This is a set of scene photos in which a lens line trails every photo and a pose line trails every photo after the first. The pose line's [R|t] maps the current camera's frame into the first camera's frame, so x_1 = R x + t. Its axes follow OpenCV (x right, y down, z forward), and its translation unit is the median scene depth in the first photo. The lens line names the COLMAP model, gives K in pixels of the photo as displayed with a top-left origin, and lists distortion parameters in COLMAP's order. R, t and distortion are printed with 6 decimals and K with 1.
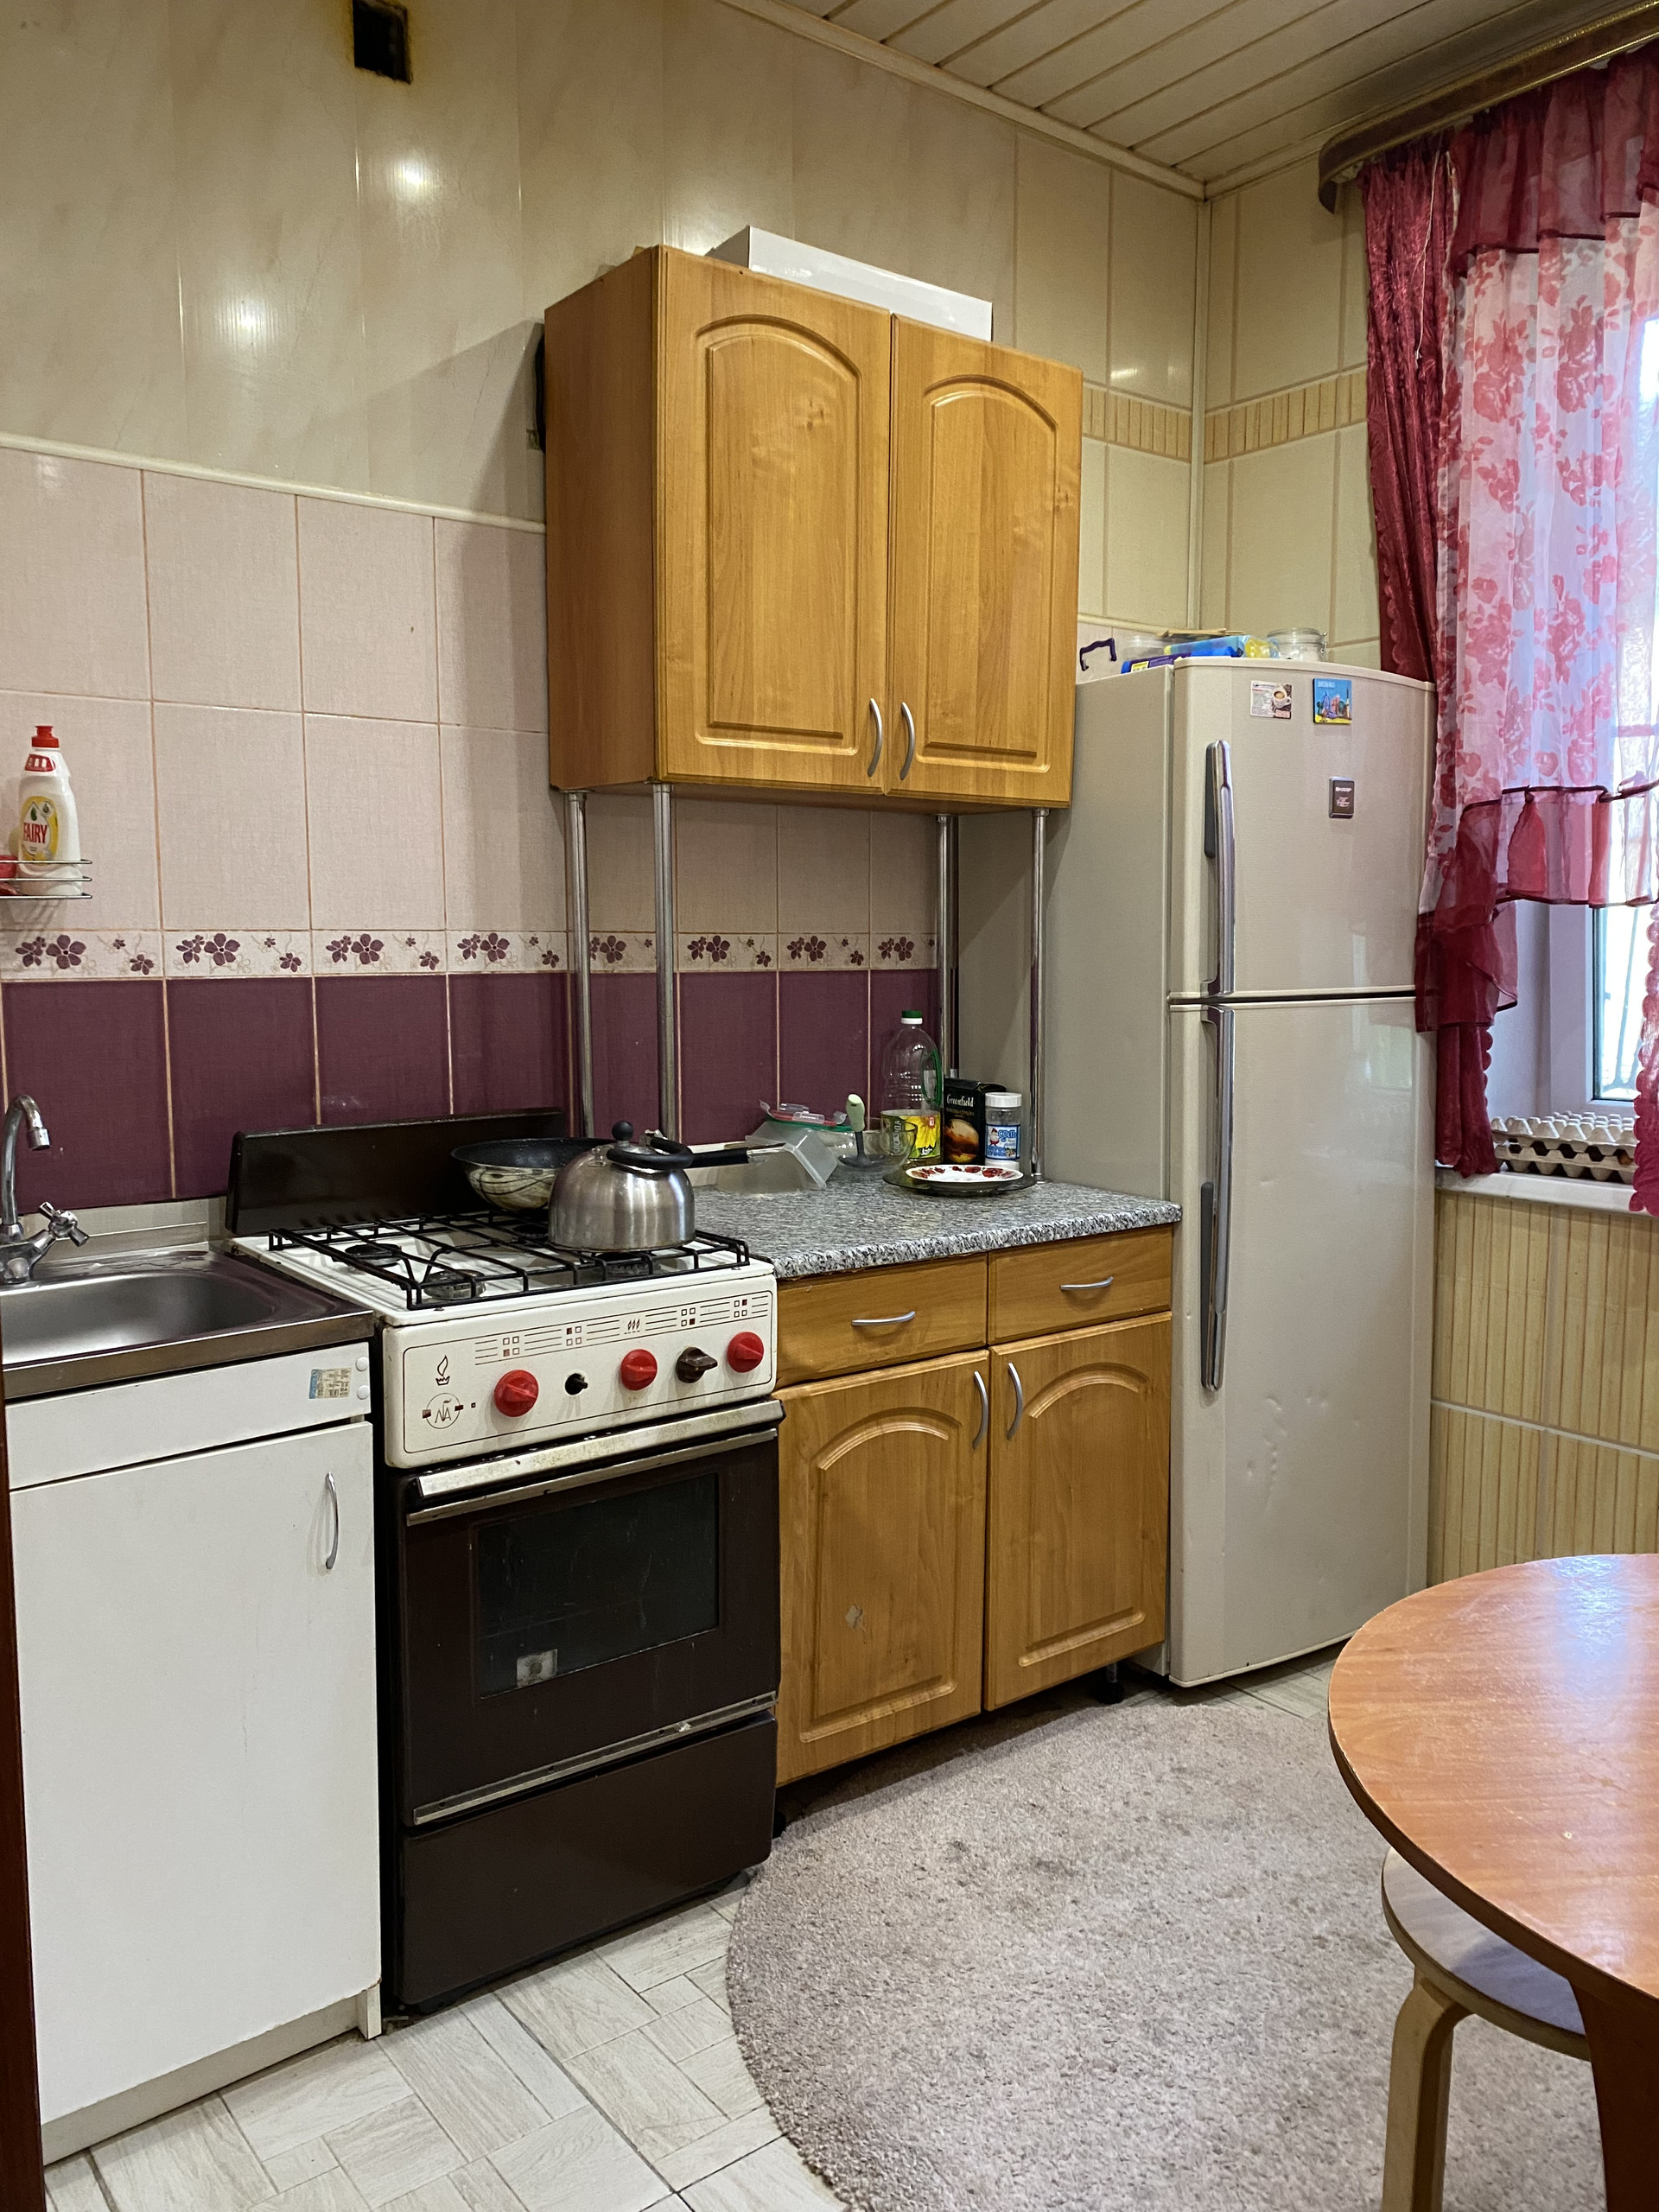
lens RADIAL K [[1739.3, 0, 889.4], [0, 1739.3, 1114.0], [0, 0, 1]] dist [0.067852, -0.041946]
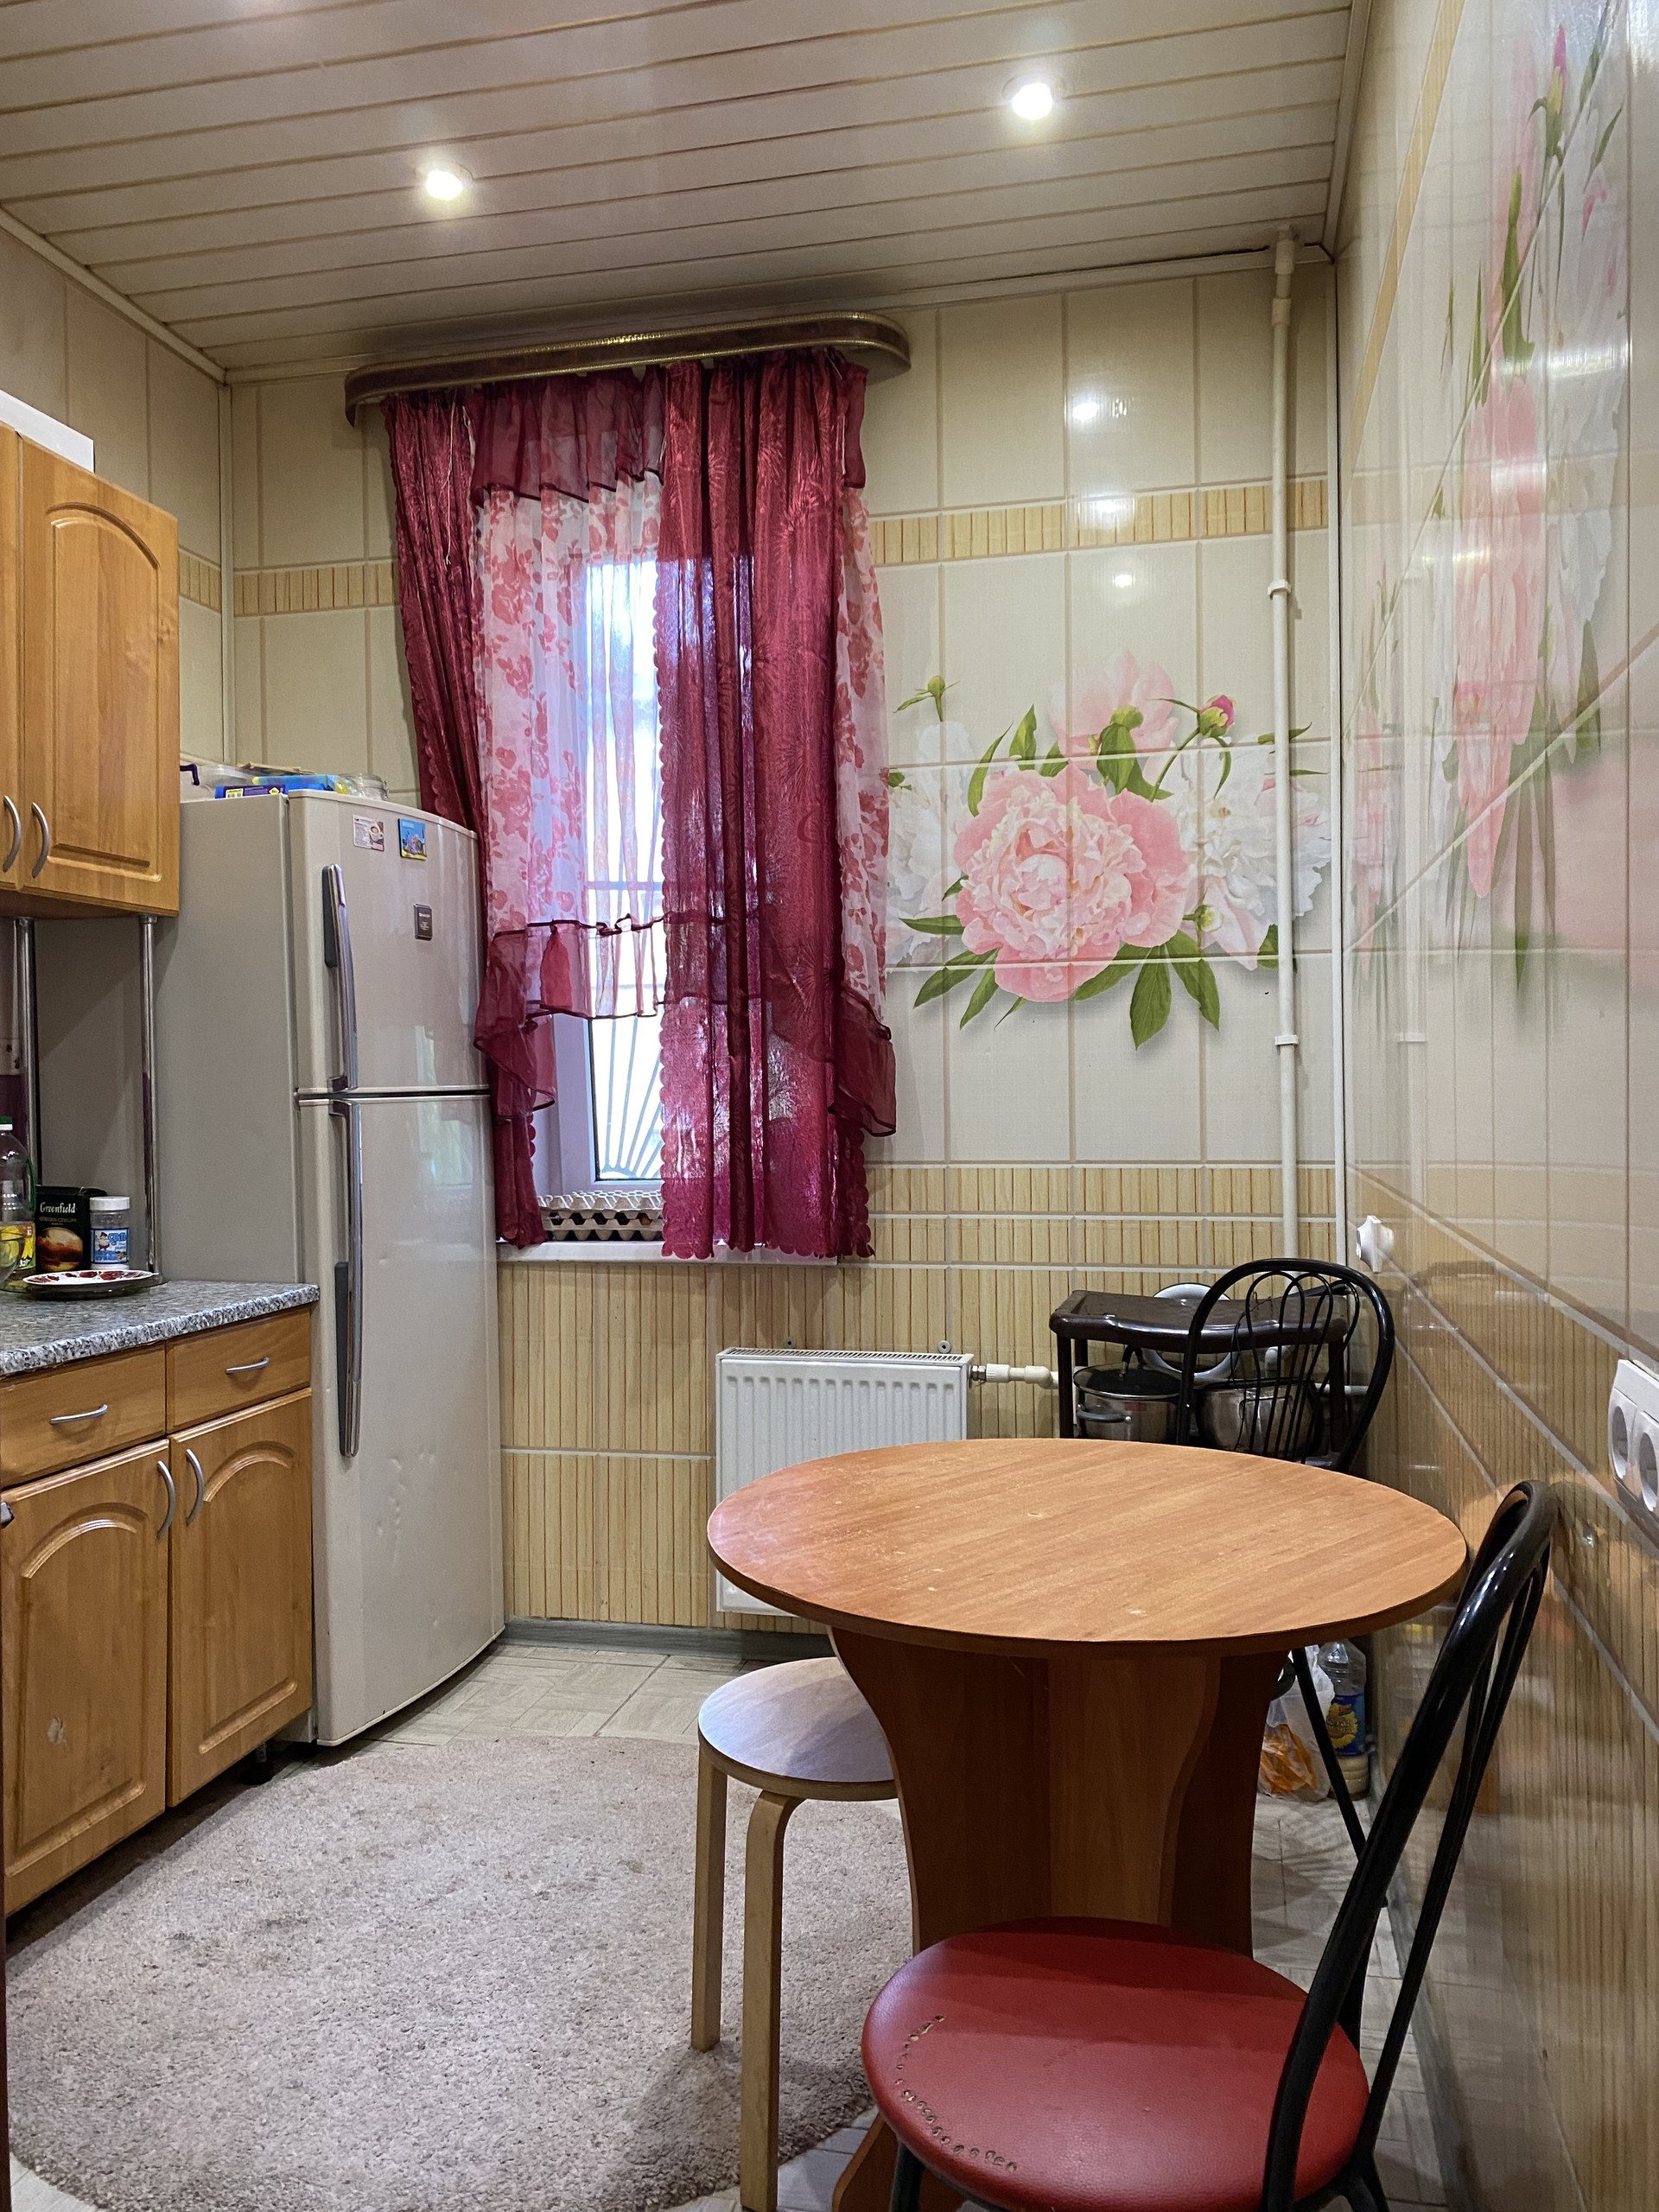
lens RADIAL K [[1739.3, 0, 833.2], [0, 1739.3, 1098.8], [0, 0, 1]] dist [0.067852, -0.041946]
pose [[0.786828, -0.020748, 0.616824, -0.244623], [0.081491, 0.994177, -0.070510, 0.039553], [-0.611769, 0.105745, 0.783937, -0.055762]]
